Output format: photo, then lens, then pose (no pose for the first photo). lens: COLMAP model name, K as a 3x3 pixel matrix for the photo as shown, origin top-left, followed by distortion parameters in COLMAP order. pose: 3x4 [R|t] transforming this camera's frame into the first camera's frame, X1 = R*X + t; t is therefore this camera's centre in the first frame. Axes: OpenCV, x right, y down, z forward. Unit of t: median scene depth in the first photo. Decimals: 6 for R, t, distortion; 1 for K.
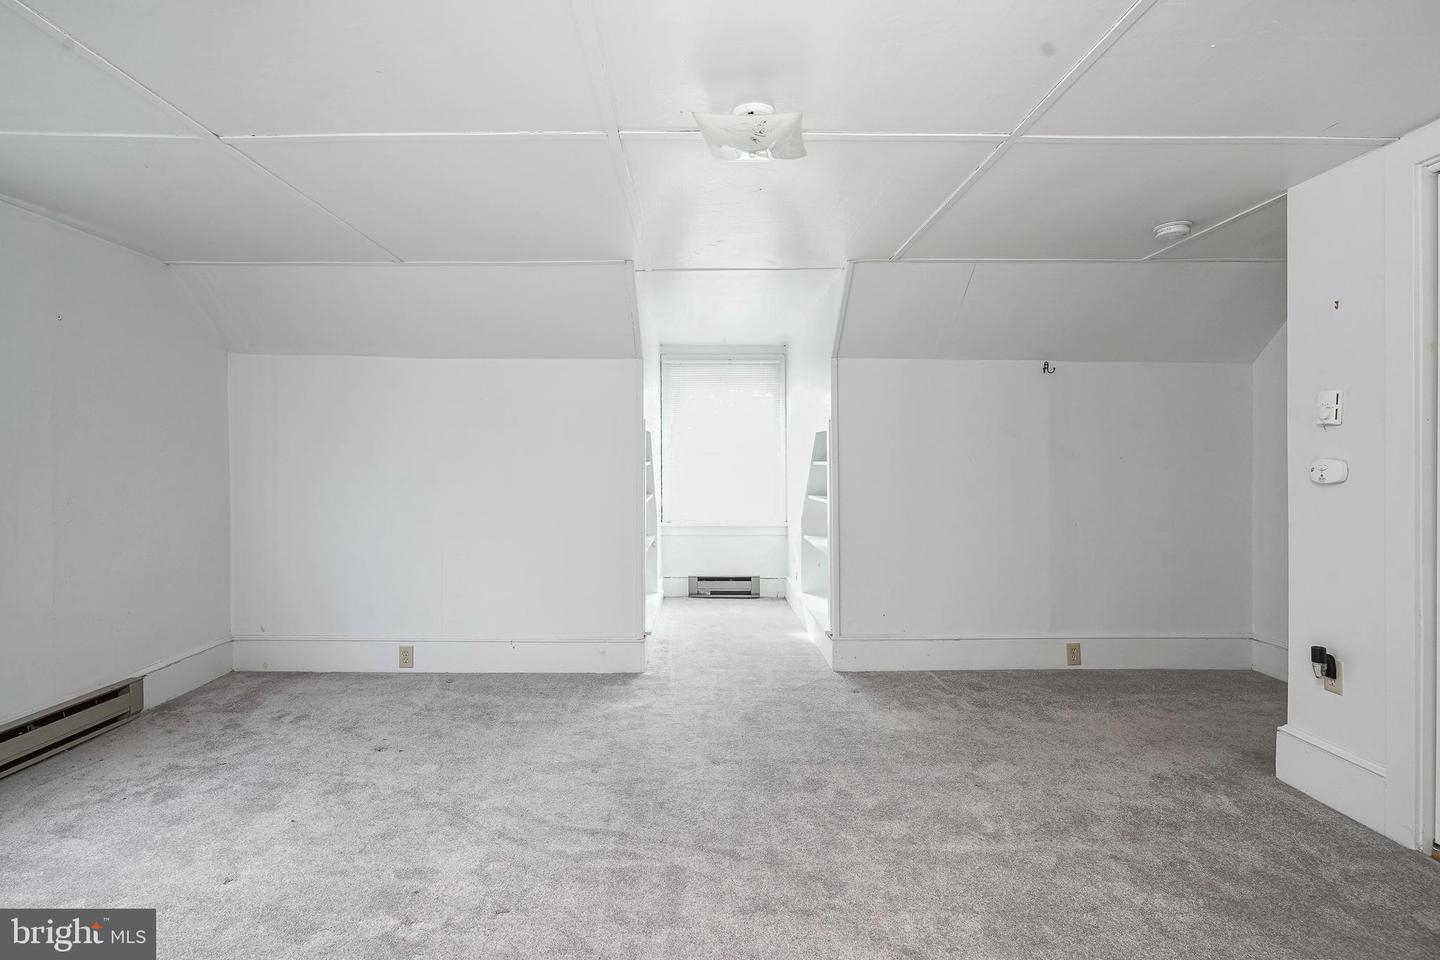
lens RADIAL K [[719.0, 0, 715.8], [0, 719.0, 465.4], [0, 0, 1]] dist [-0.000419, 0.000831]
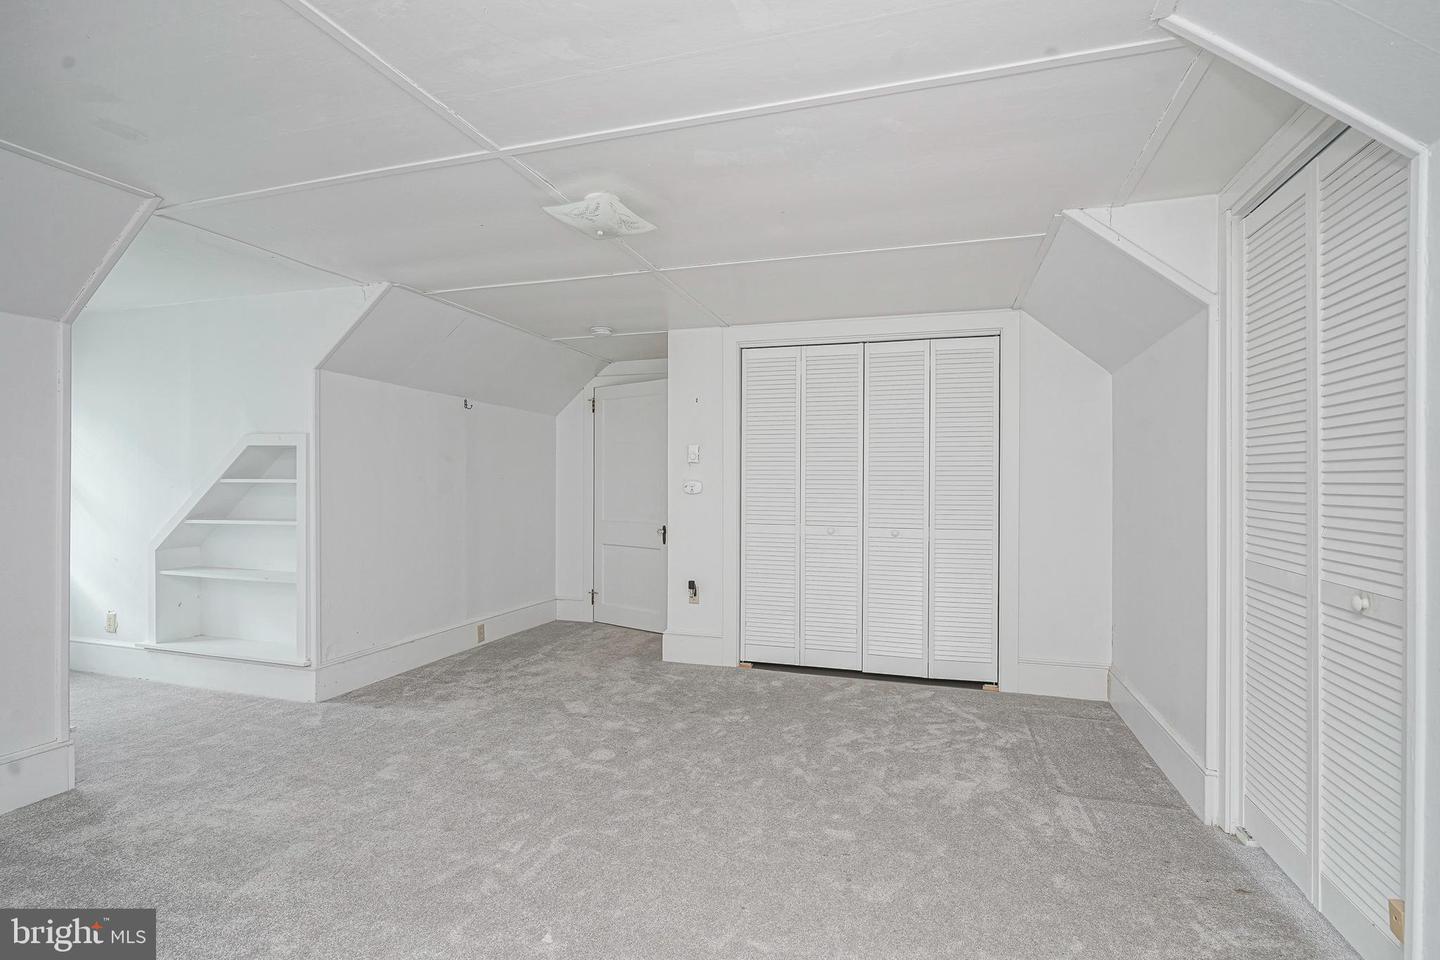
lens RADIAL K [[695.8, 0, 708.2], [0, 695.8, 478.8], [0, 0, 1]] dist [-0.000304, 0.001640]
pose [[0.325111, 0.010210, 0.945621, -0.642214], [-0.001296, 0.999946, -0.010351, 0.003731], [-0.945675, 0.002140, 0.325106, 0.271399]]
